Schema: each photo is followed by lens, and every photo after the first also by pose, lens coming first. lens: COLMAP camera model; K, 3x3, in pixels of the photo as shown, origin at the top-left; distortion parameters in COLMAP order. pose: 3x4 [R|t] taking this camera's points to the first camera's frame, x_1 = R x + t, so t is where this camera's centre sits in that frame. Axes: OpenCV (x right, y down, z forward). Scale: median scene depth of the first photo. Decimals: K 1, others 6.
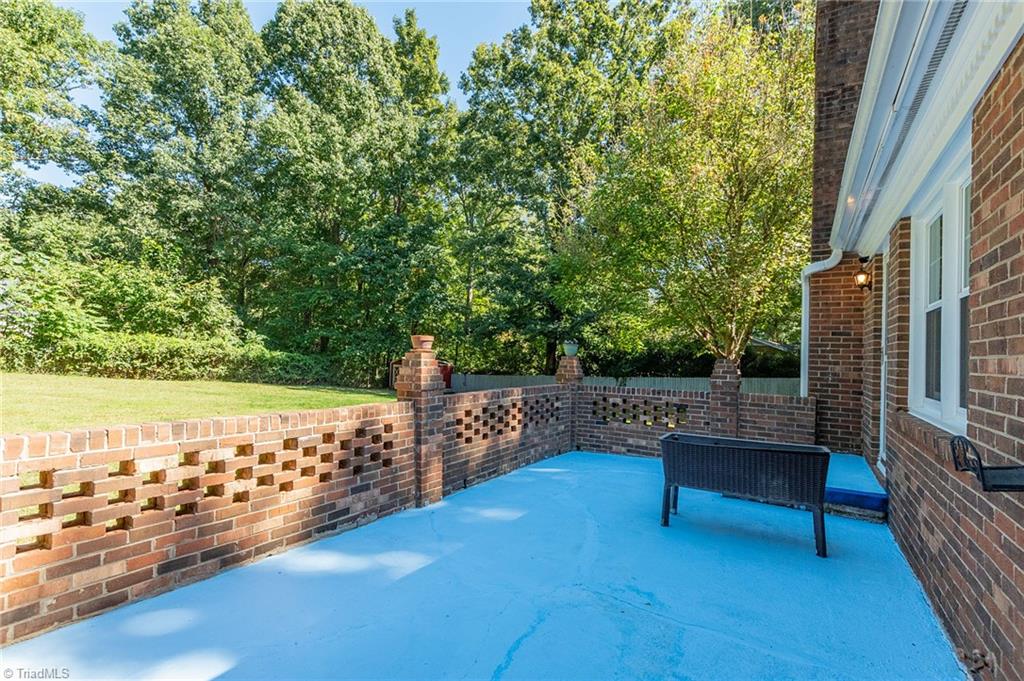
lens RADIAL K [[456.9, 0, 508.4], [0, 456.9, 345.7], [0, 0, 1]] dist [-0.004491, 0.000198]
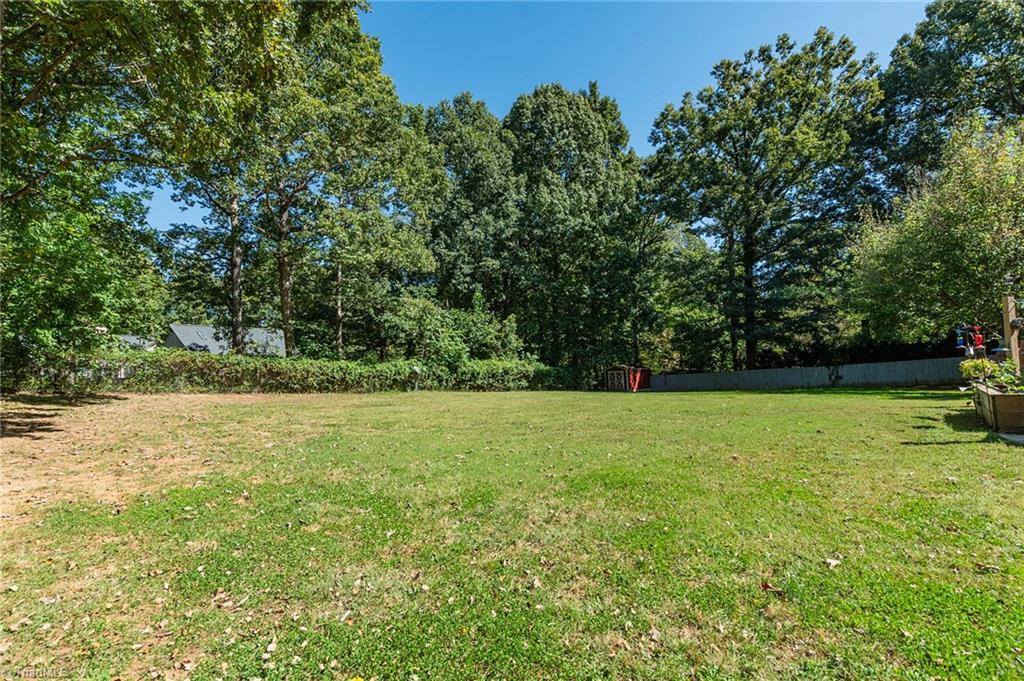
lens RADIAL K [[452.8, 0, 512.0], [0, 452.8, 340.5], [0, 0, 1]] dist [0.002469, 0.000202]
pose [[0.984909, -0.086607, -0.149845, -0.433323], [0.082083, 0.995970, -0.036127, -0.024104], [0.152370, 0.023282, 0.988049, -0.315021]]
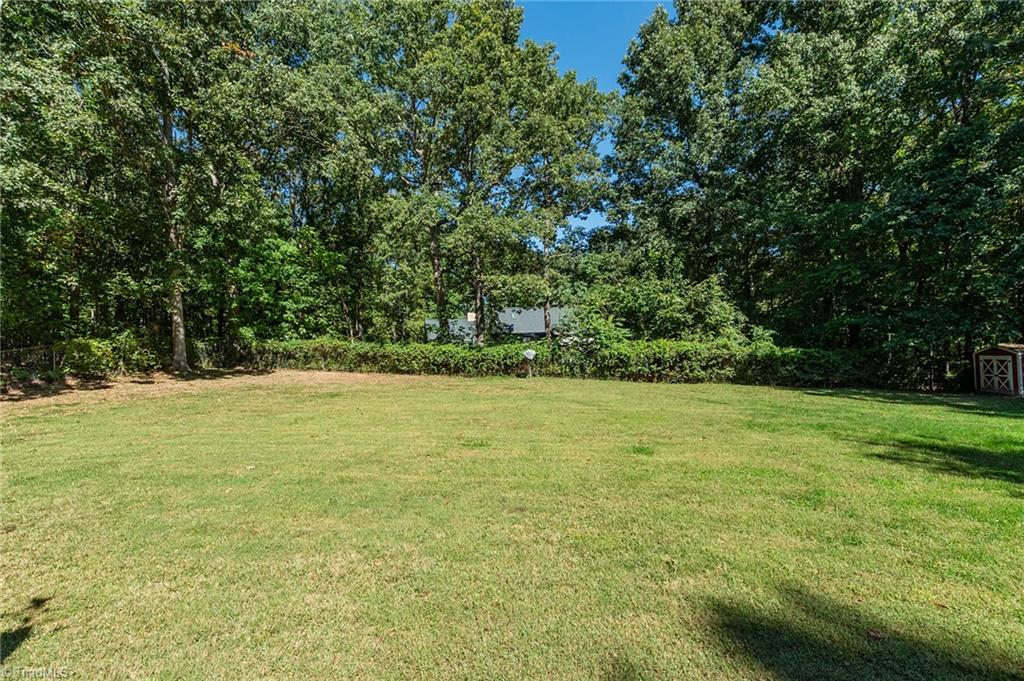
lens RADIAL K [[456.9, 0, 508.4], [0, 456.9, 345.7], [0, 0, 1]] dist [-0.004491, 0.000198]
pose [[0.506644, -0.063856, -0.859788, -0.047339], [0.075615, 0.996702, -0.029467, -0.006175], [0.858833, -0.050083, 0.509801, 0.129947]]
